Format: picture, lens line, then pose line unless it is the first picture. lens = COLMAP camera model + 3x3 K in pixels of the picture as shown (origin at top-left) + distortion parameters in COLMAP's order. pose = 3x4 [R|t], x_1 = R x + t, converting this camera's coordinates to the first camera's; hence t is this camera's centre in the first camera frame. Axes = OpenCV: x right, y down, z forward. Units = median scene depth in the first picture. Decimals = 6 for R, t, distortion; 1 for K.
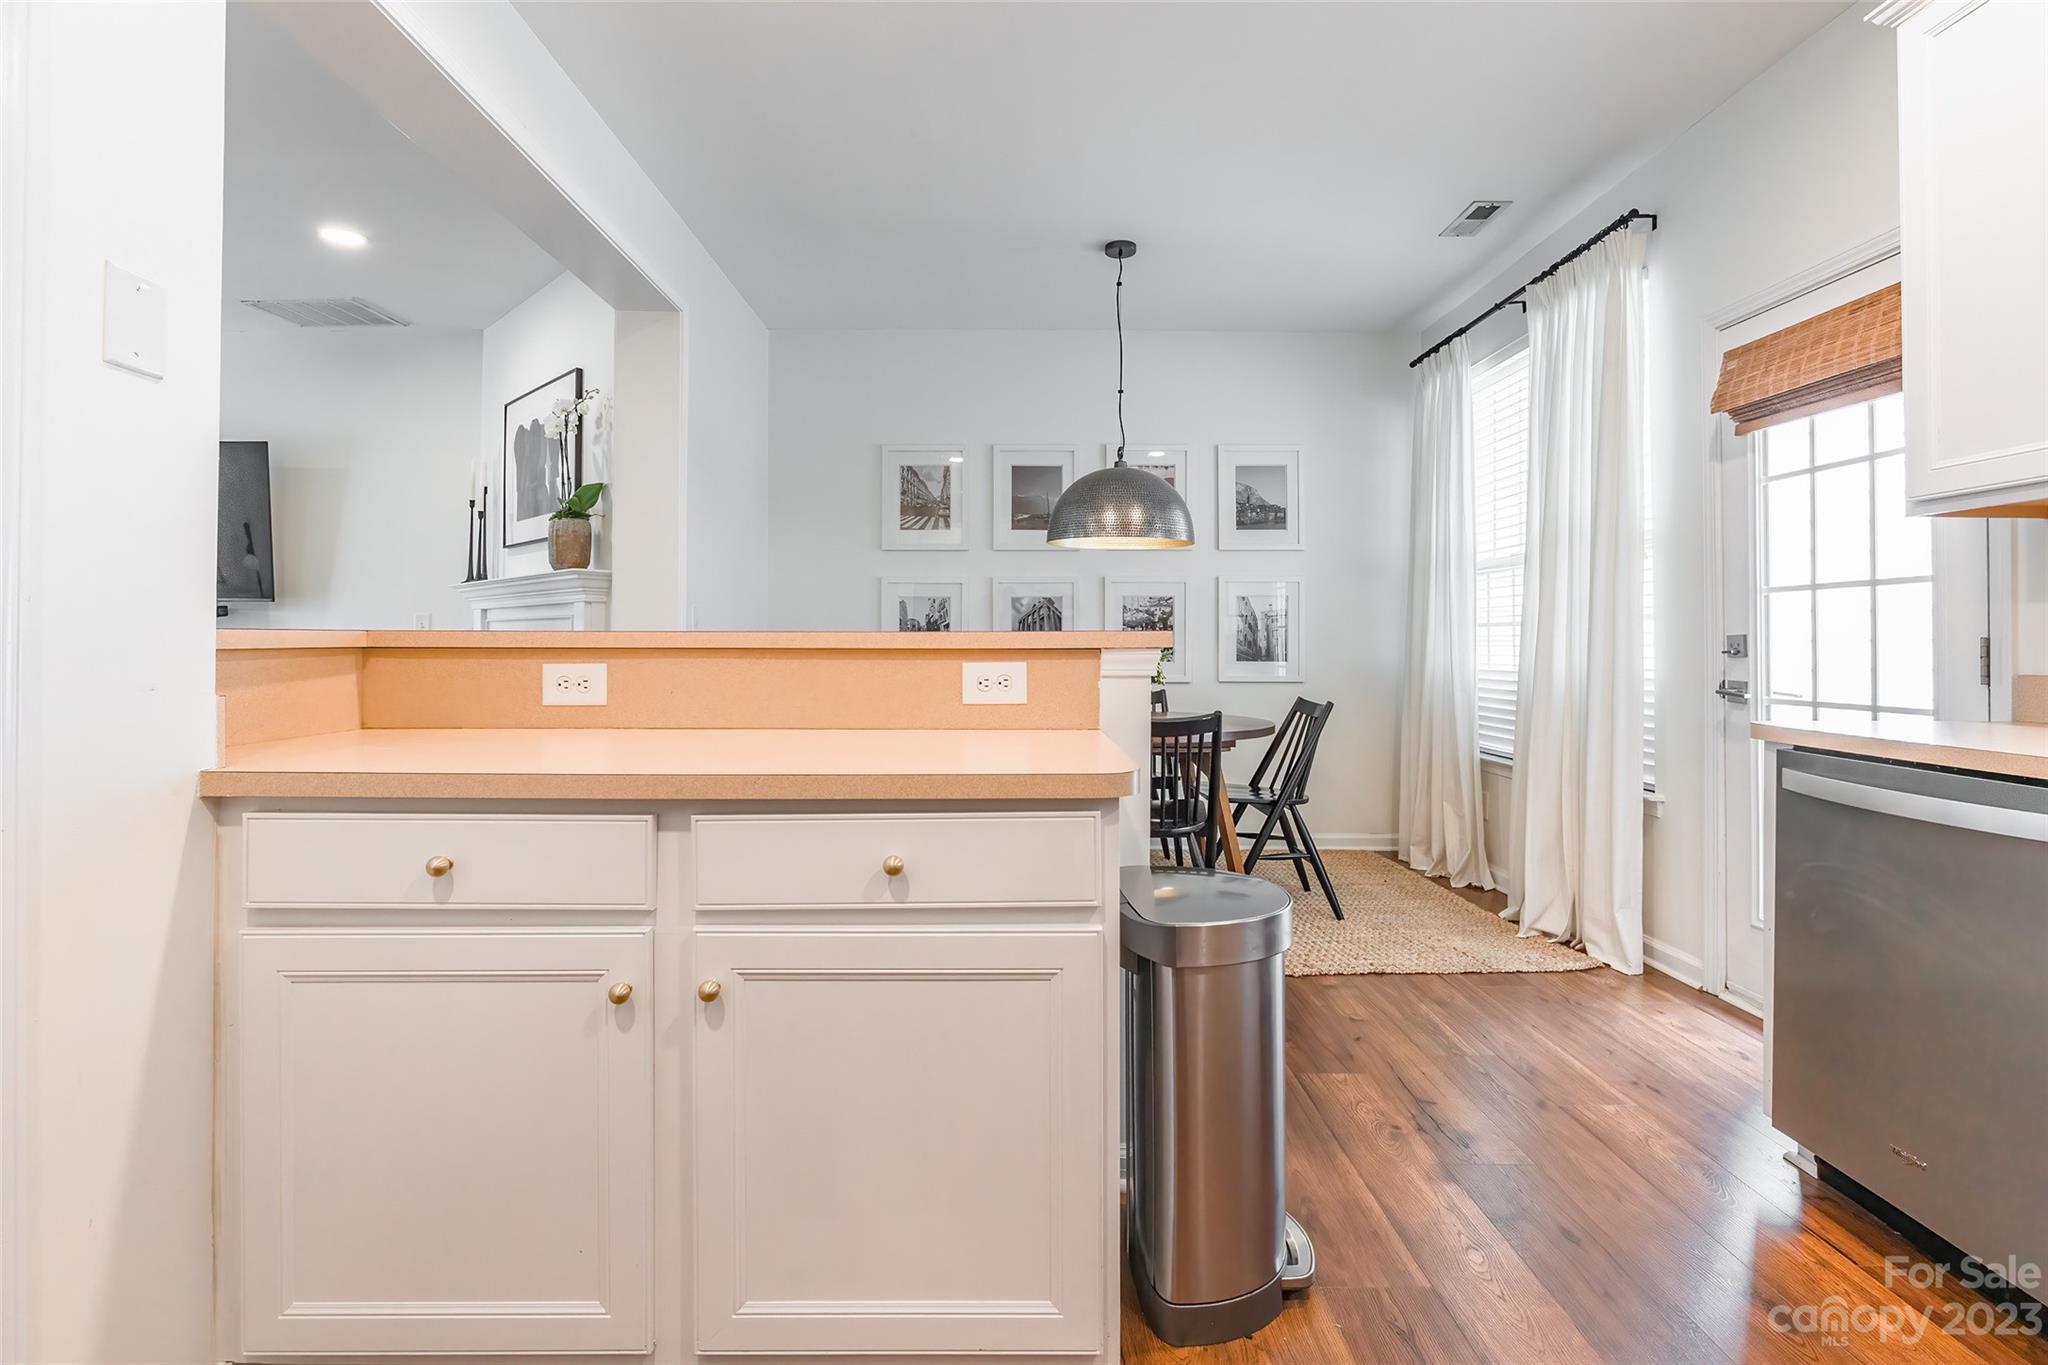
lens RADIAL K [[963.4, 0, 1013.2], [0, 963.4, 622.9], [0, 0, 1]] dist [-0.006409, -0.001824]
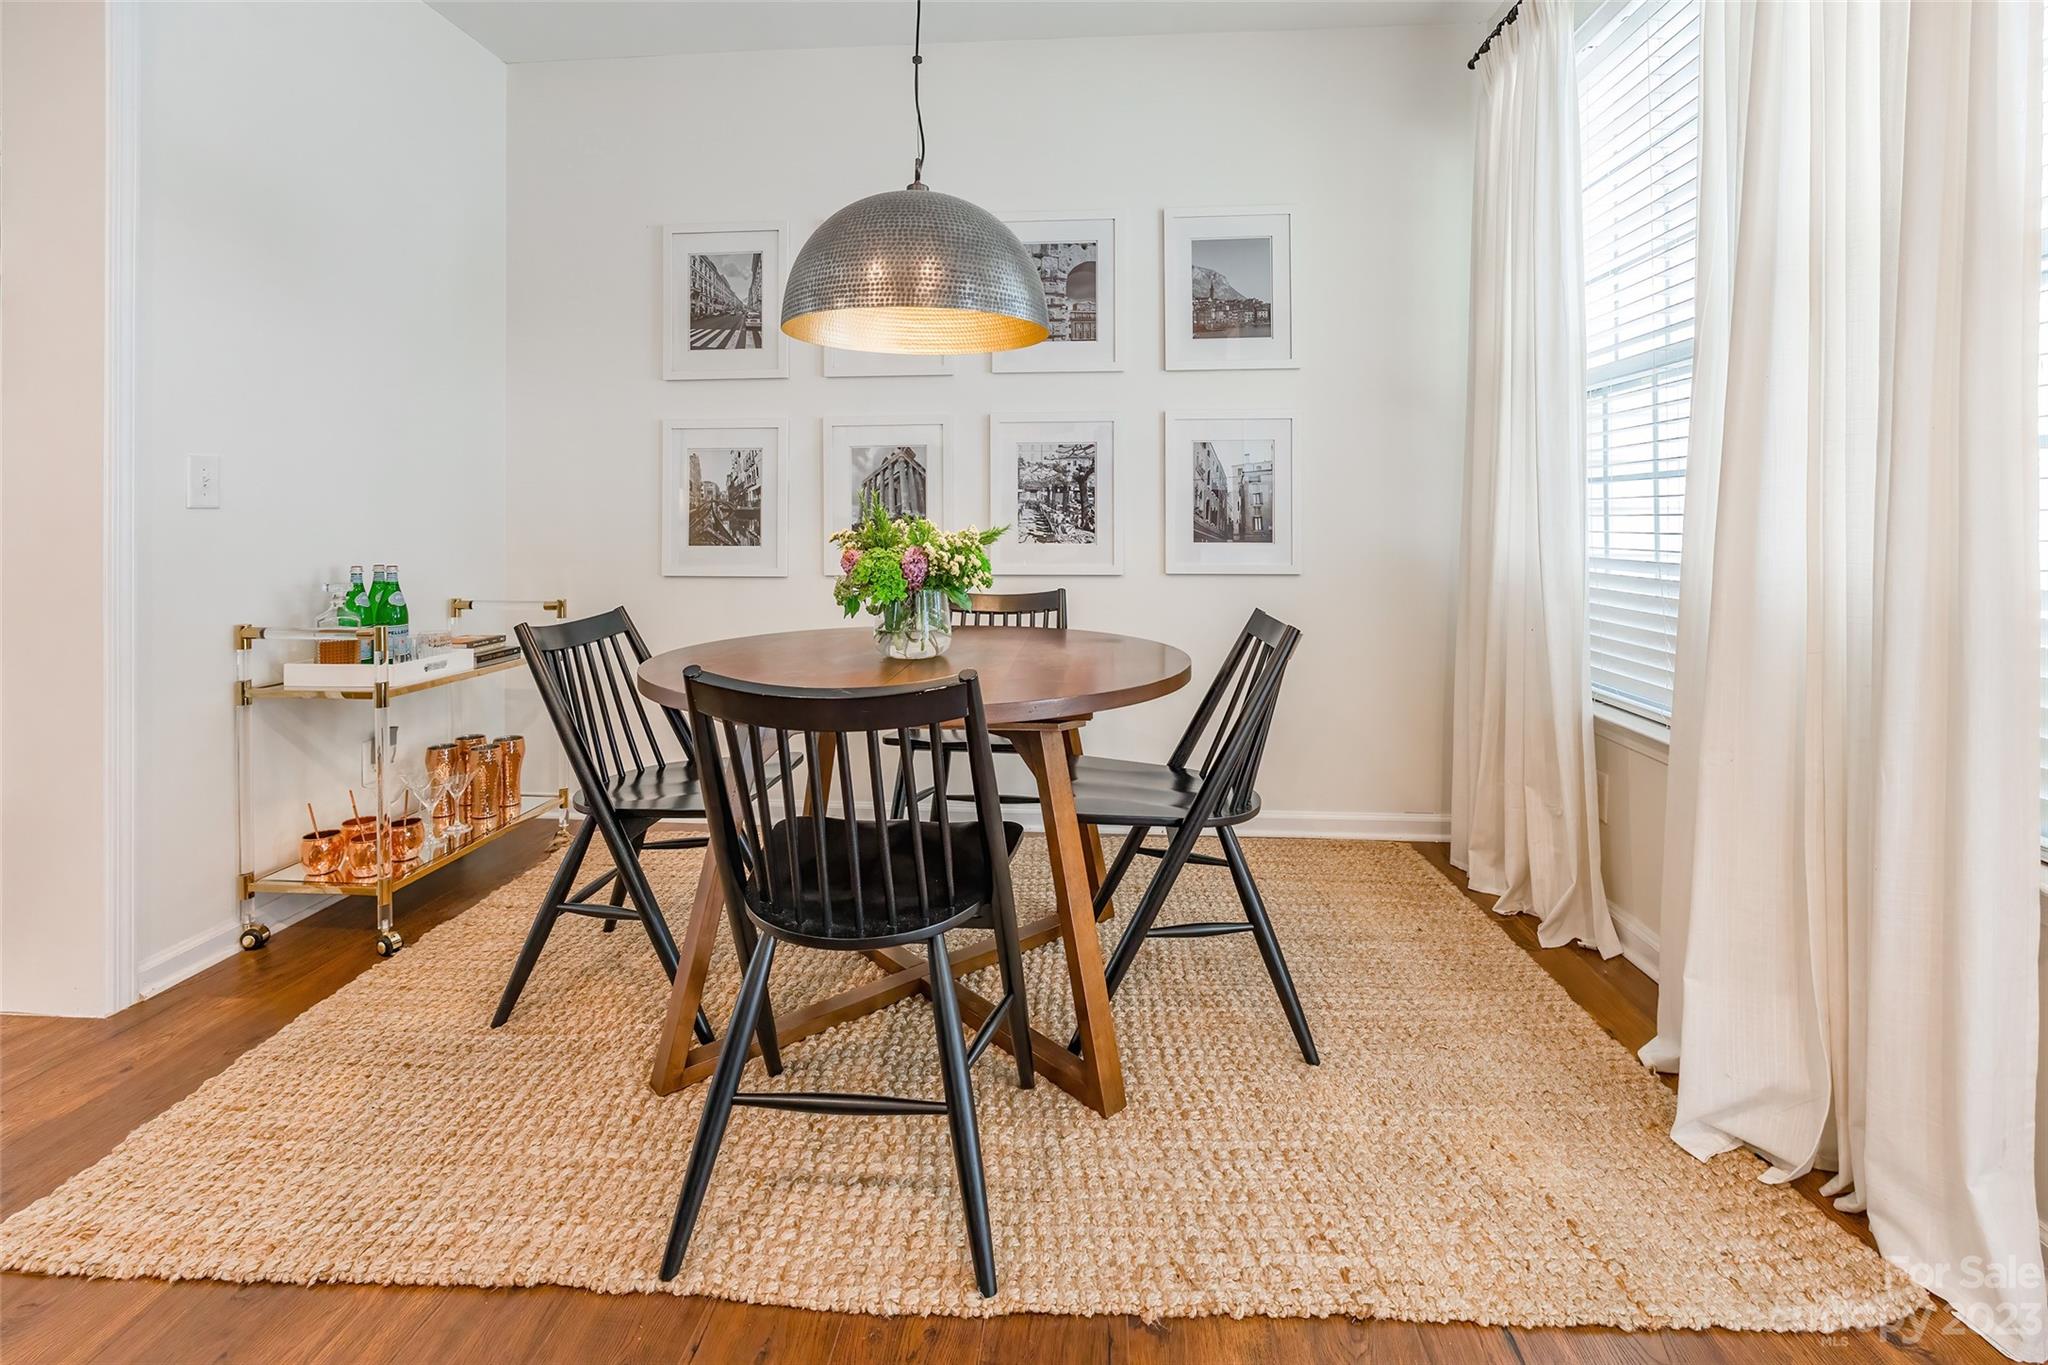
lens RADIAL K [[963.4, 0, 995.9], [0, 963.4, 515.7], [0, 0, 1]] dist [-0.006409, -0.001824]
pose [[0.996594, -0.006225, -0.082229, 0.154580], [0.007868, 0.999776, 0.019666, 0.008427], [0.082088, -0.020246, 0.996419, 0.347604]]
